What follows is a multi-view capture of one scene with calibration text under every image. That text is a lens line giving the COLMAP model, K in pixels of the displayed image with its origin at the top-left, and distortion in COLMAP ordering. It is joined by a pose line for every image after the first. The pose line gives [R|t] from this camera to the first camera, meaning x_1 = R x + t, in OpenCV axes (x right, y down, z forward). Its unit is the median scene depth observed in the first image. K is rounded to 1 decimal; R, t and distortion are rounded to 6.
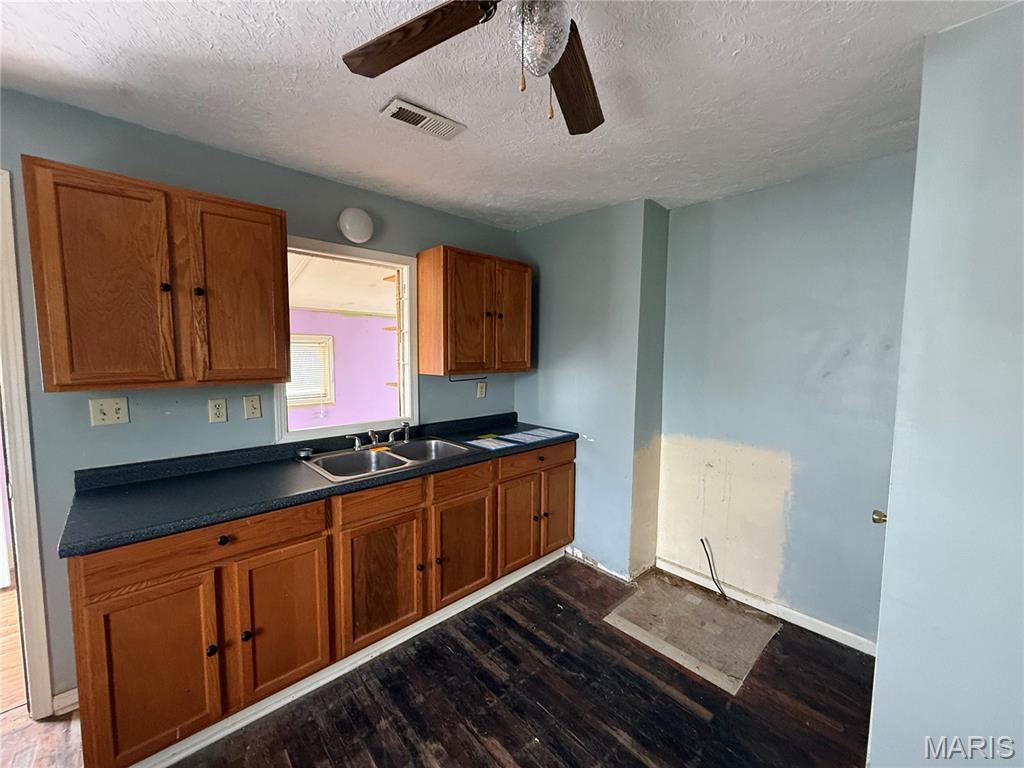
lens RADIAL K [[410.0, 0, 510.6], [0, 410.0, 384.1], [0, 0, 1]] dist [-0.001649, -0.000345]
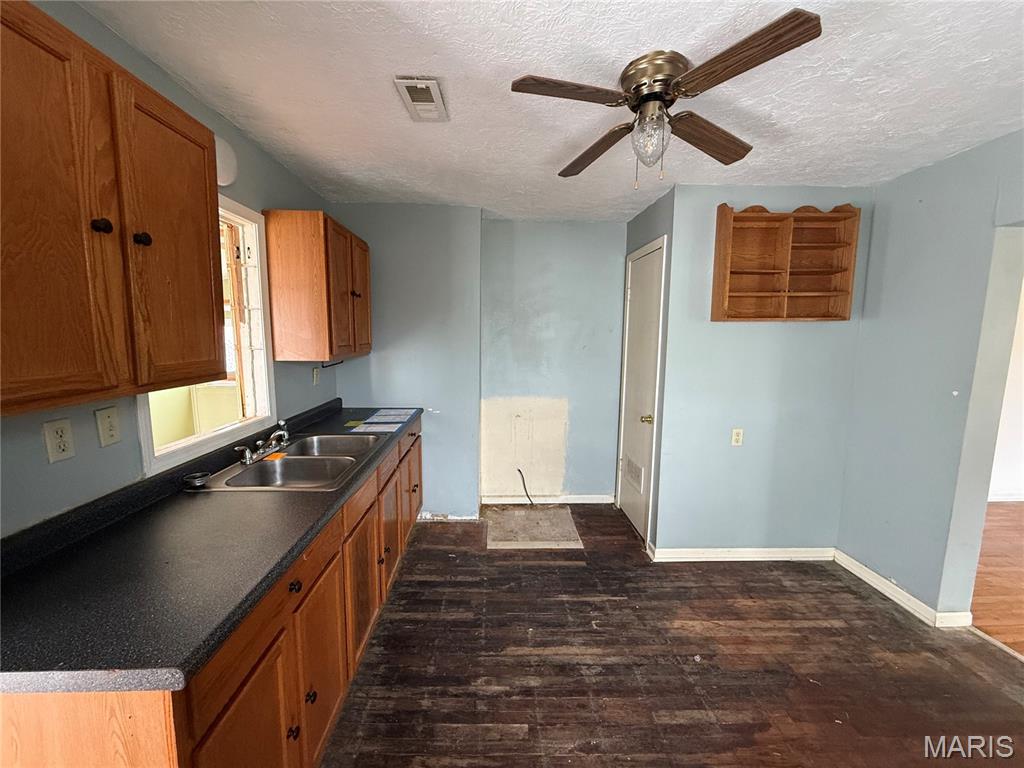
lens RADIAL K [[410.0, 0, 510.5], [0, 410.0, 382.7], [0, 0, 1]] dist [-0.001649, -0.000345]
pose [[0.652498, -0.091921, 0.752195, -0.654003], [0.055875, 0.995750, 0.073215, -0.019117], [-0.755728, -0.005744, 0.654861, 0.135135]]
